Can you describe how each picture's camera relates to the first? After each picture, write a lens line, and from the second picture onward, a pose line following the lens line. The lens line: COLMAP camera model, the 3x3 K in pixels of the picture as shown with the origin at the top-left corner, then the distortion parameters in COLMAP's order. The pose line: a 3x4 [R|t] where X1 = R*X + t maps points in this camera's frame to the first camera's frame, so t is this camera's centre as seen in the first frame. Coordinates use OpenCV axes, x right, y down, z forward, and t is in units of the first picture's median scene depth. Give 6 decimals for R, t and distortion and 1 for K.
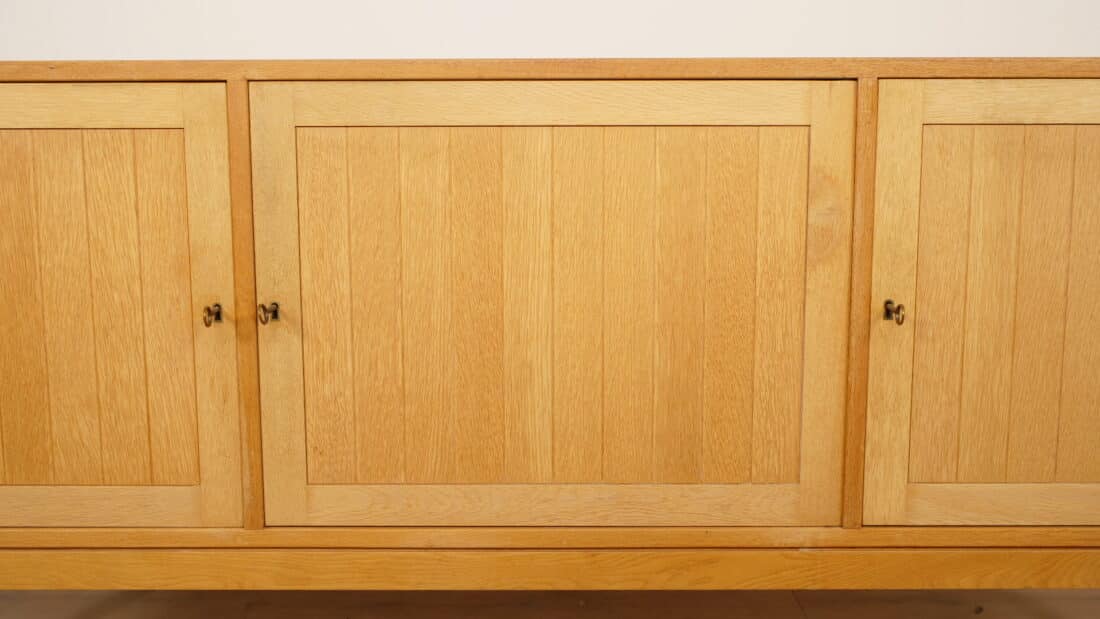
lens RADIAL K [[1227.3, 0, 552.8], [0, 1227.3, 320.1], [0, 0, 1]] dist [-0.007040, -0.036871]
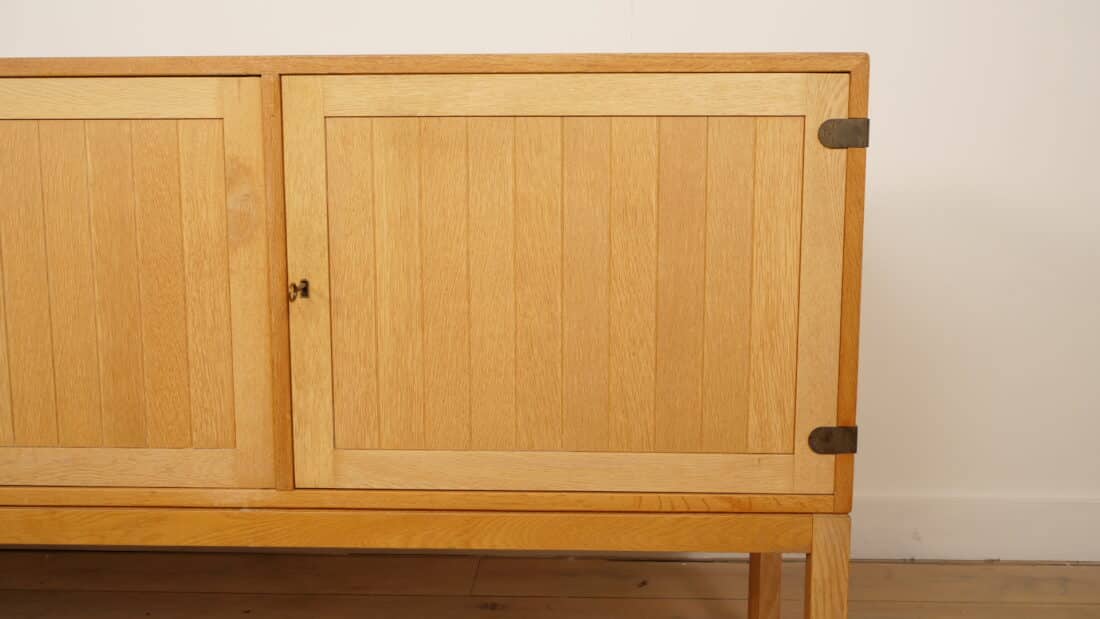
lens RADIAL K [[1145.5, 0, 550.0], [0, 1145.5, 309.5], [0, 0, 1]] dist [-0.017749, -0.008105]
pose [[0.999457, 0.005917, -0.032412, 0.518157], [-0.005622, 0.999942, 0.009169, -0.000784], [0.032464, -0.008982, 0.999433, -0.001529]]
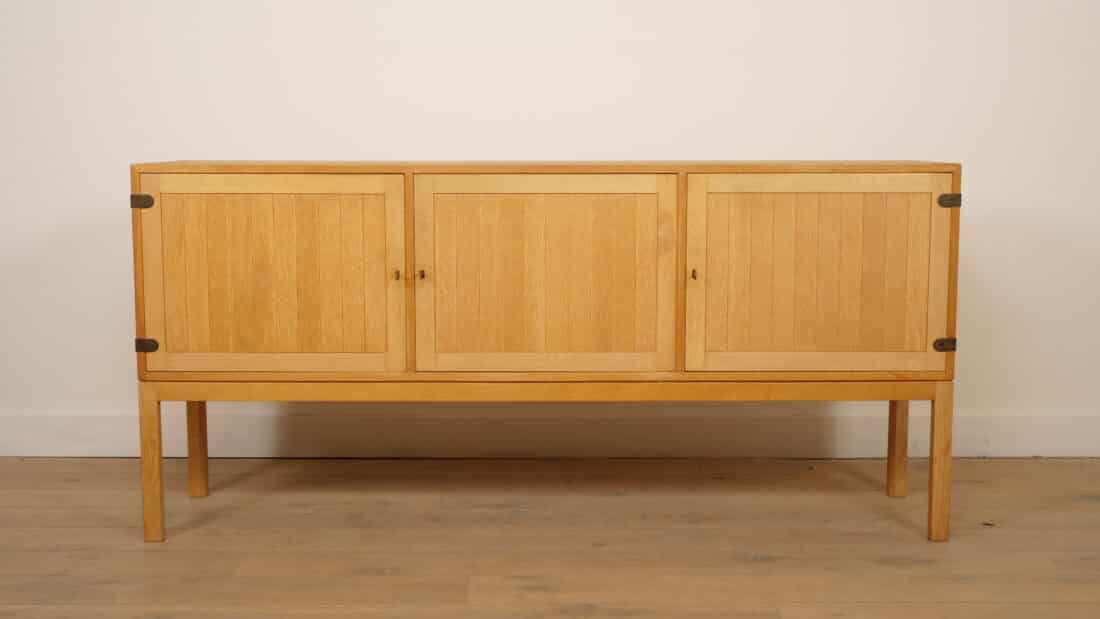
lens RADIAL K [[1426.3, 0, 550.0], [0, 1426.3, 309.5], [0, 0, 1]] dist [0.005261, -0.028632]
pose [[0.999997, 0.001269, 0.001950, 0.002410], [-0.001230, 0.999806, -0.019638, 0.108497], [-0.001974, 0.019636, 0.999805, -1.617410]]
